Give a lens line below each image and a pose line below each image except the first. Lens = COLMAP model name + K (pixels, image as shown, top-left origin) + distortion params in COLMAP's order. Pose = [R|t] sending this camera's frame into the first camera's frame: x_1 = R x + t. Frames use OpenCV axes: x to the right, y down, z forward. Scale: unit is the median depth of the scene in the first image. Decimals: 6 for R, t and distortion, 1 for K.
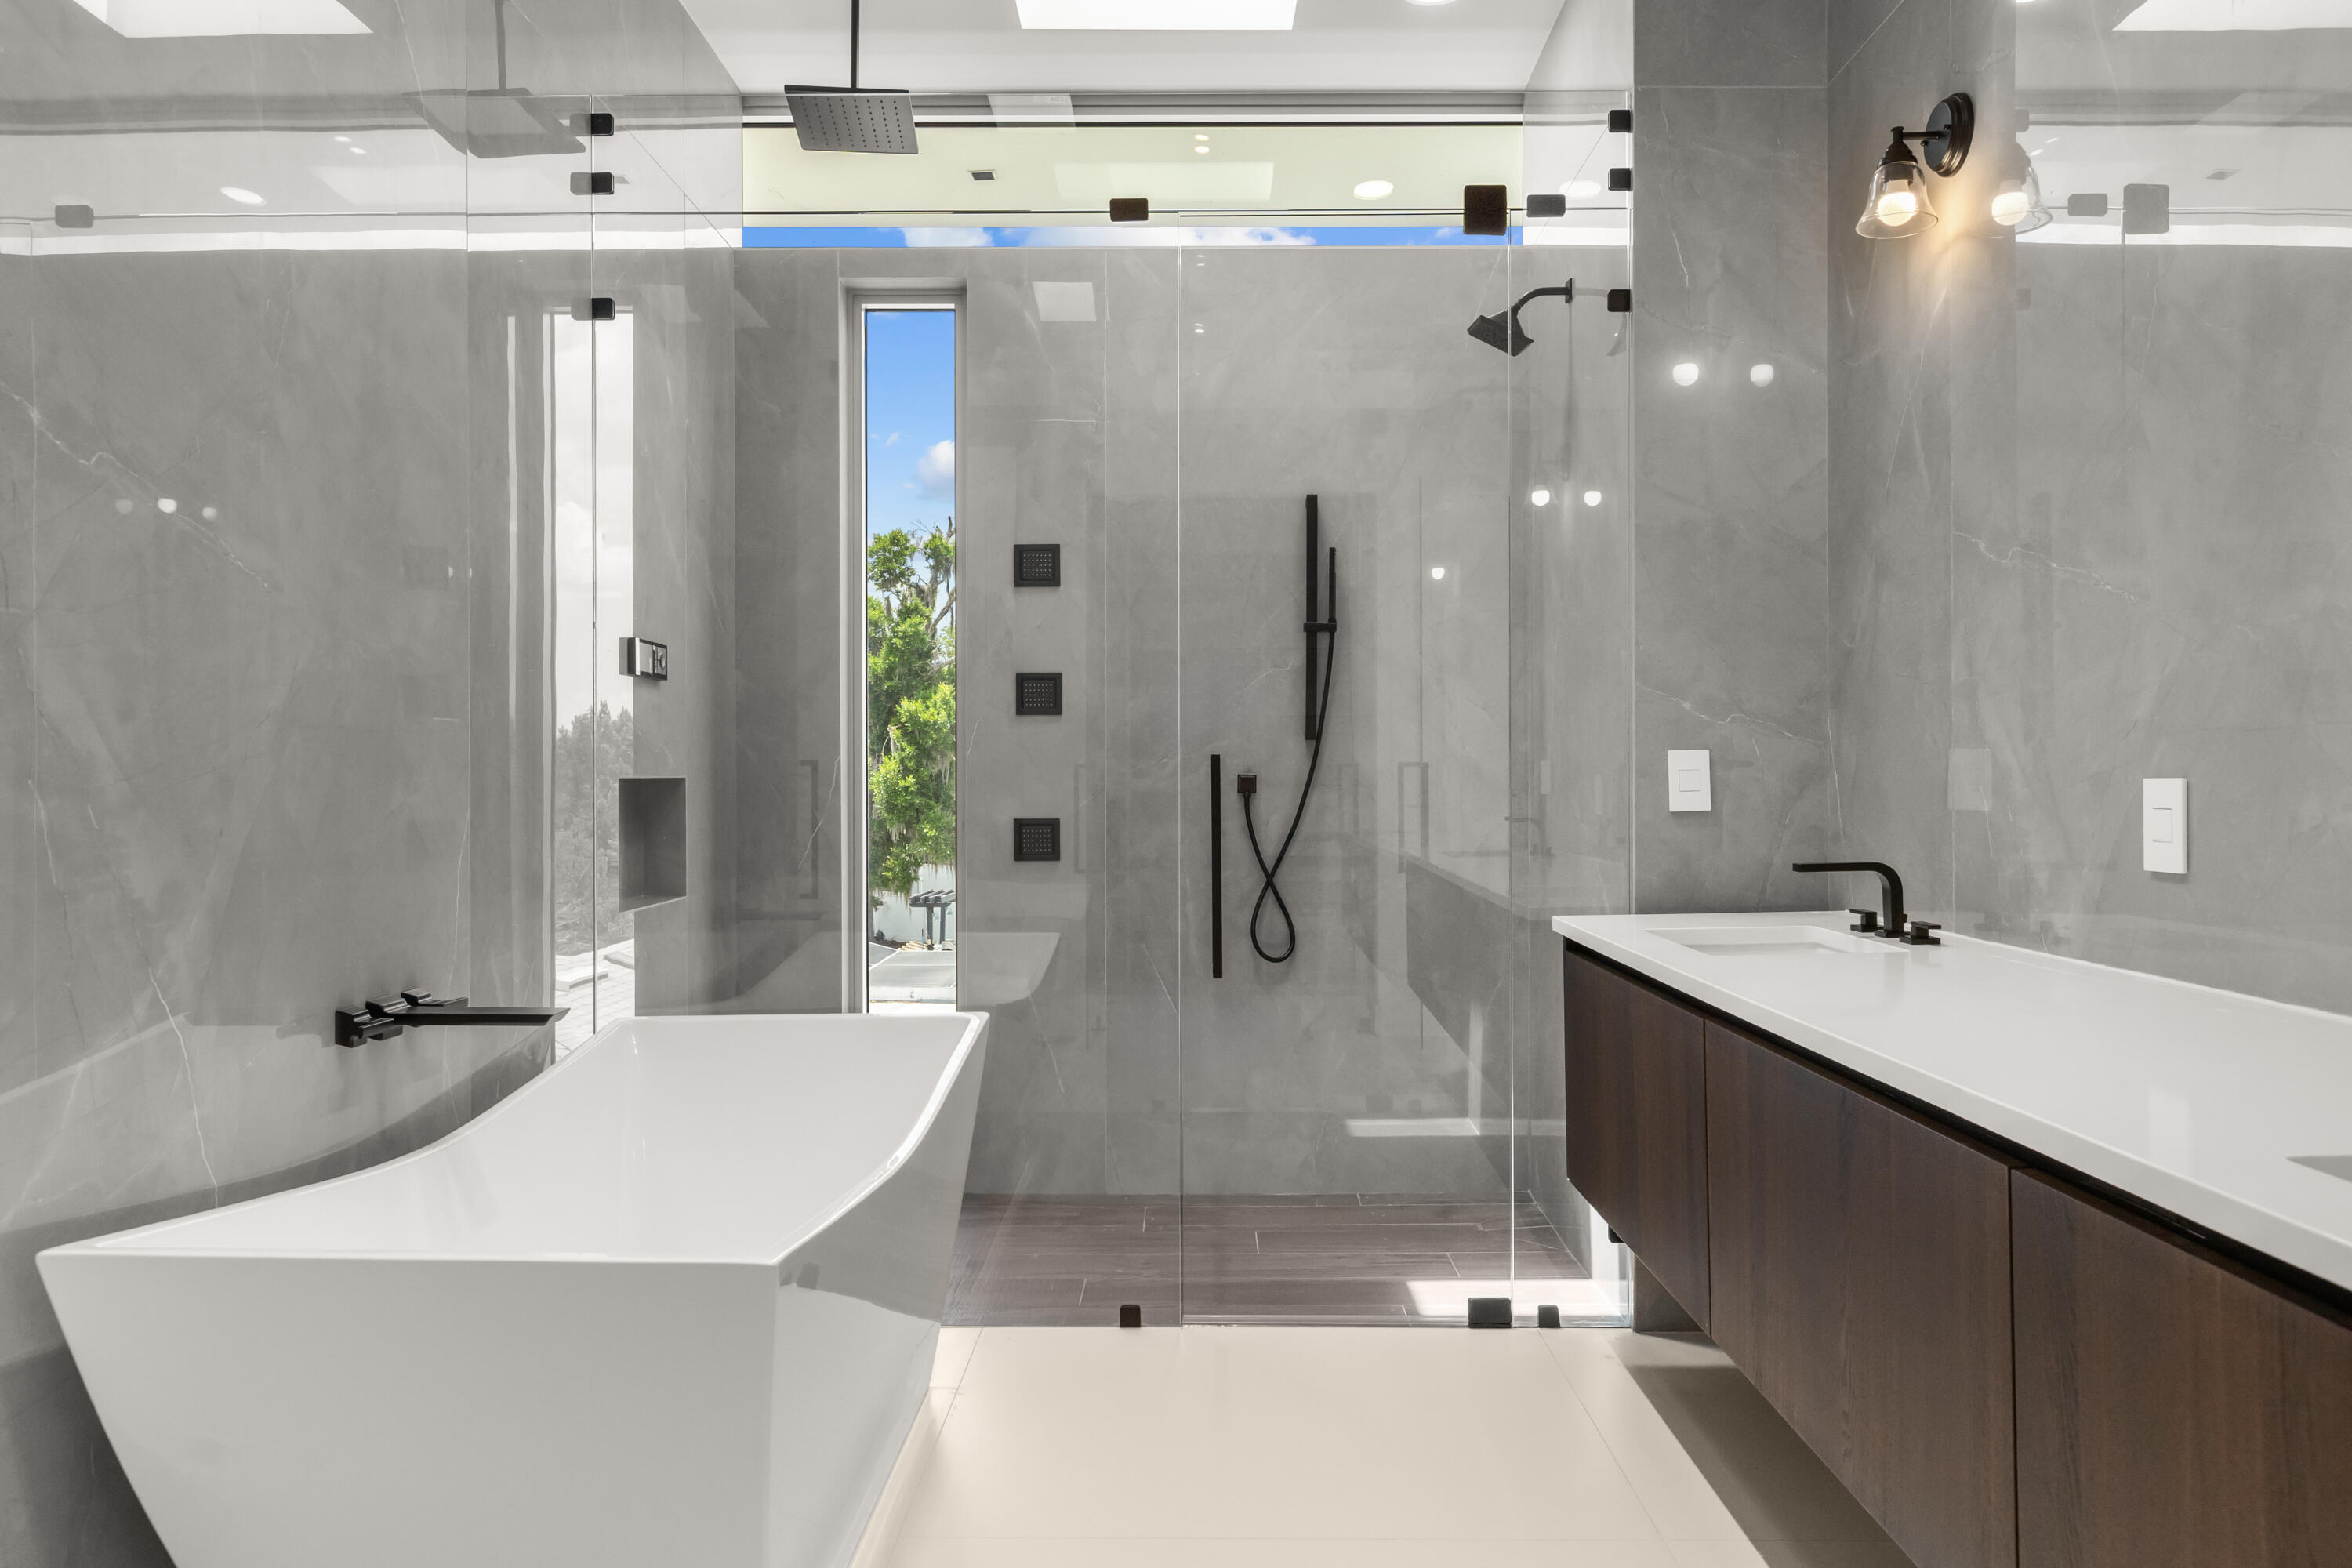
lens RADIAL K [[1599.9, 0, 1177.7], [0, 1599.9, 772.7], [0, 0, 1]] dist [-0.005368, 0.006970]
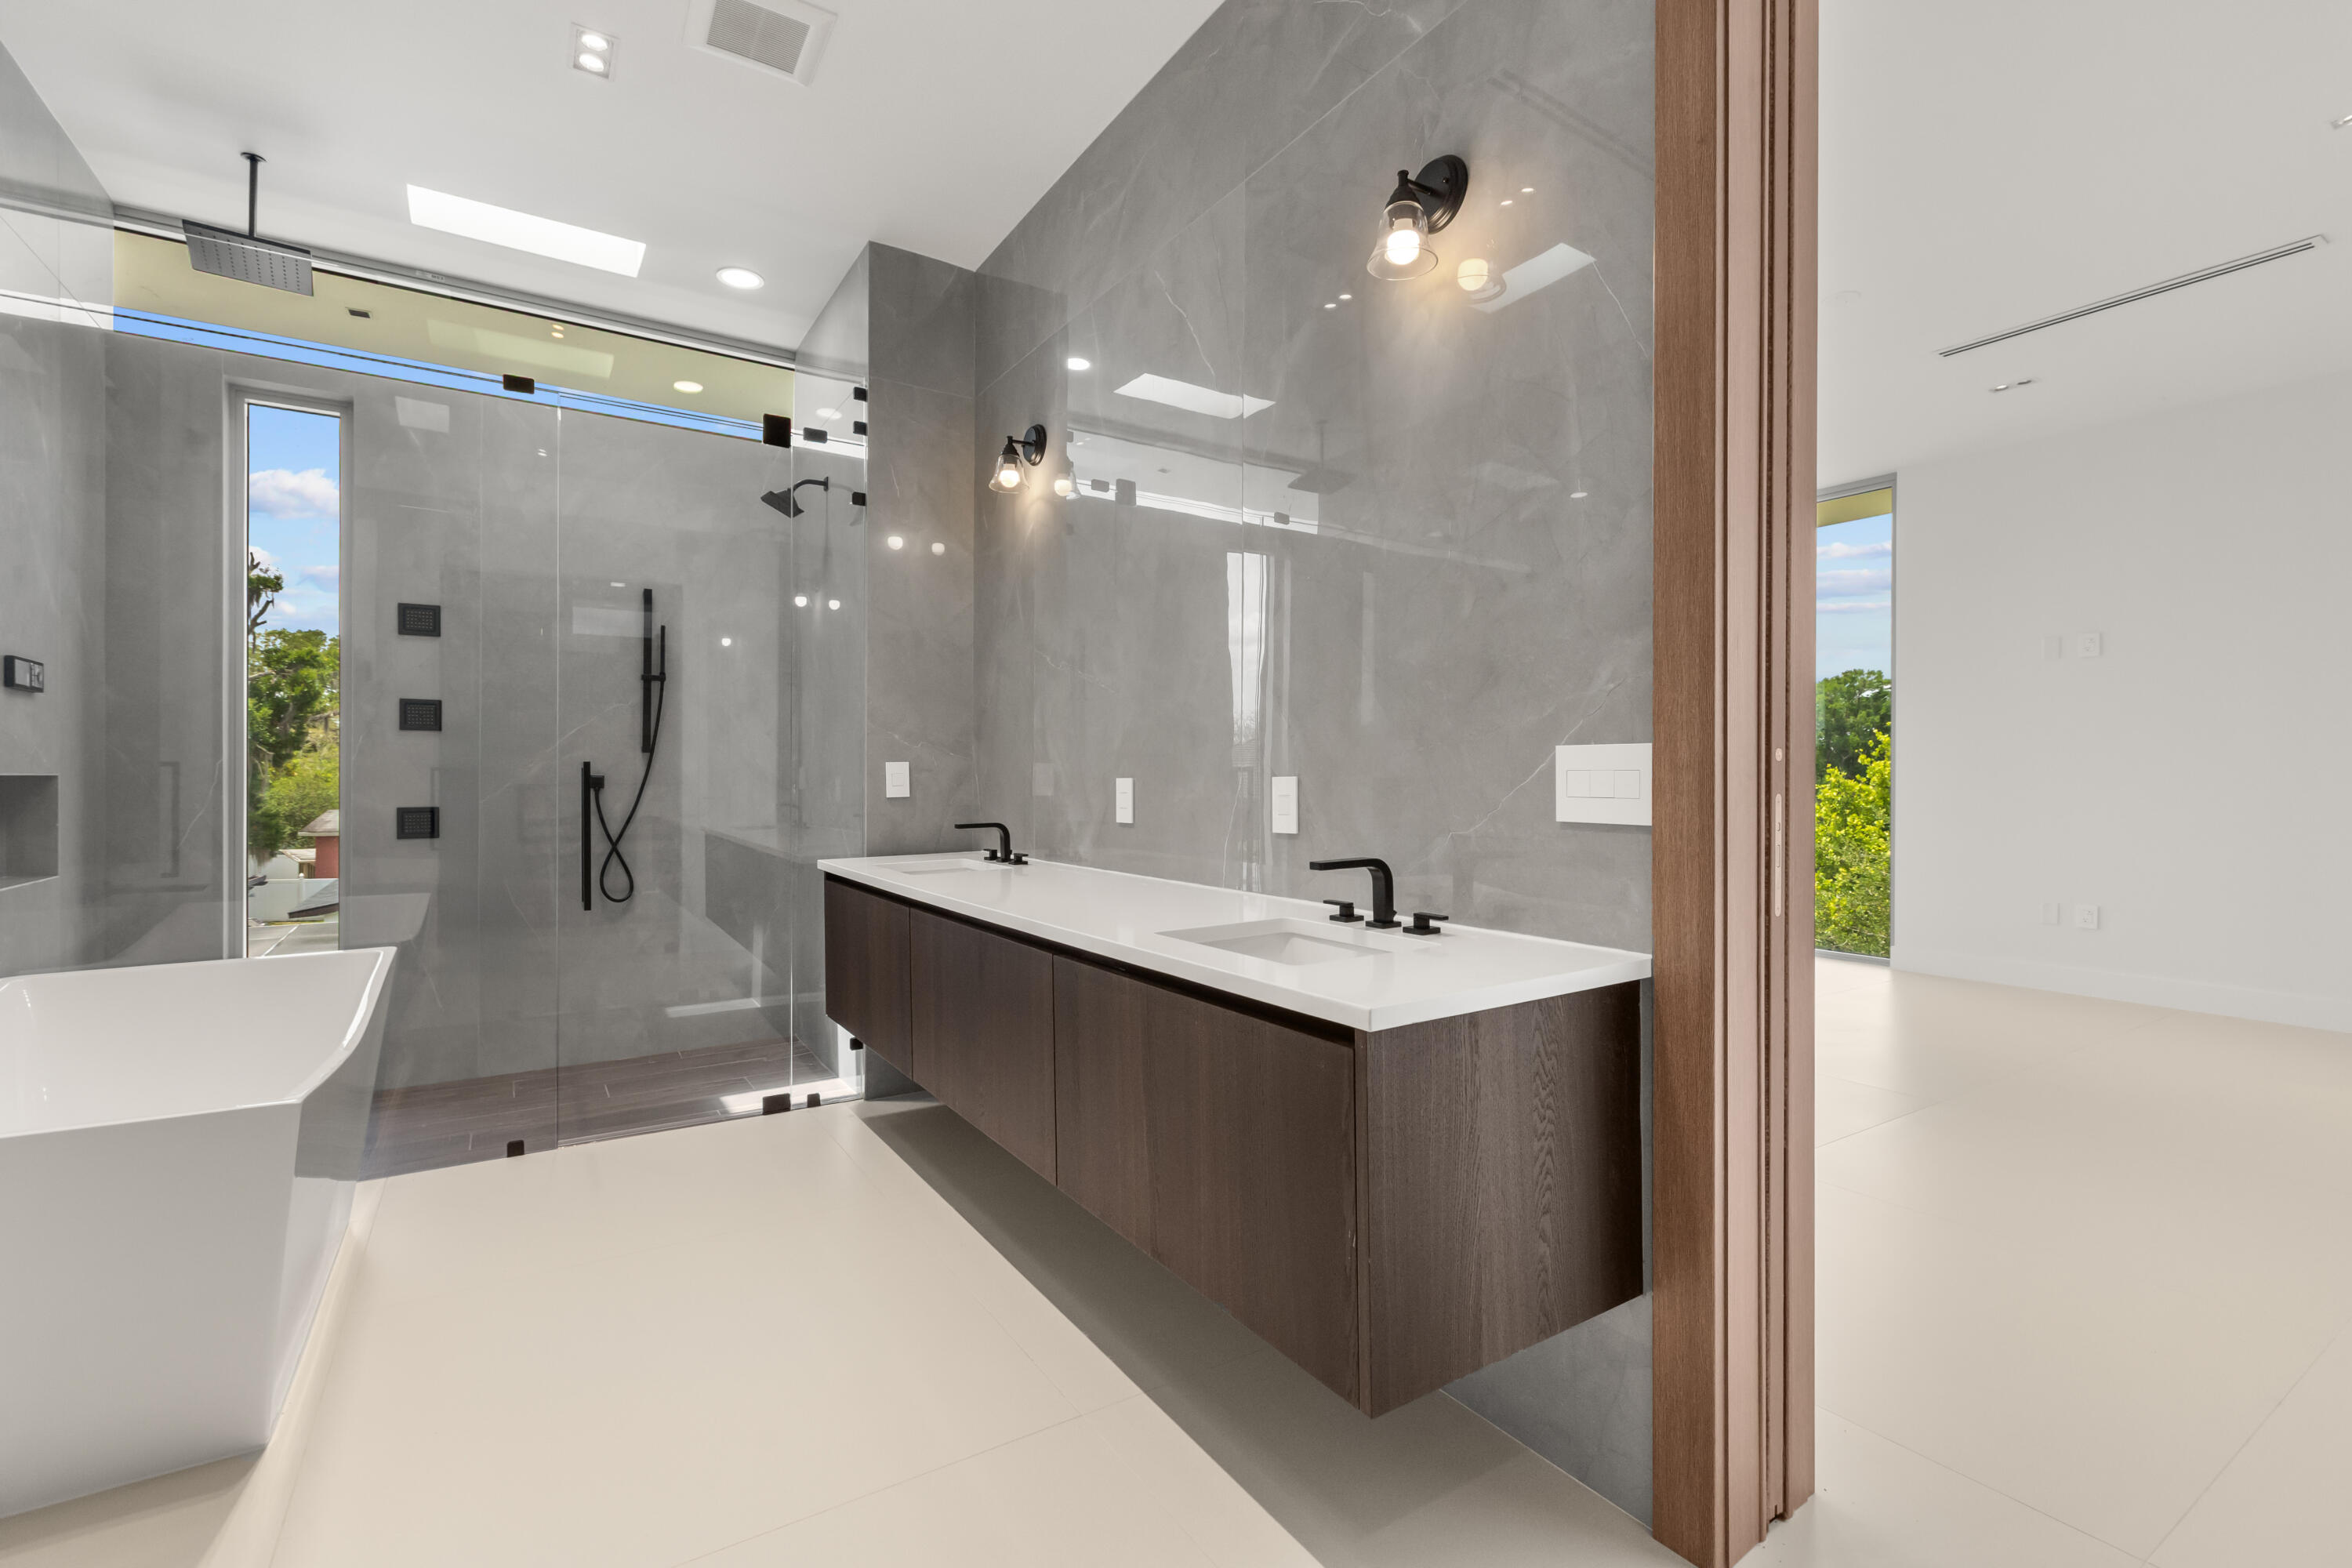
lens RADIAL K [[1066.4, 0, 1186.7], [0, 1066.4, 770.0], [0, 0, 1]] dist [0.001638, 0.001380]
pose [[0.832746, 0.007505, 0.553605, -0.053525], [-0.004055, 0.999964, -0.007456, 0.001493], [-0.553641, 0.003965, 0.832746, -0.124096]]
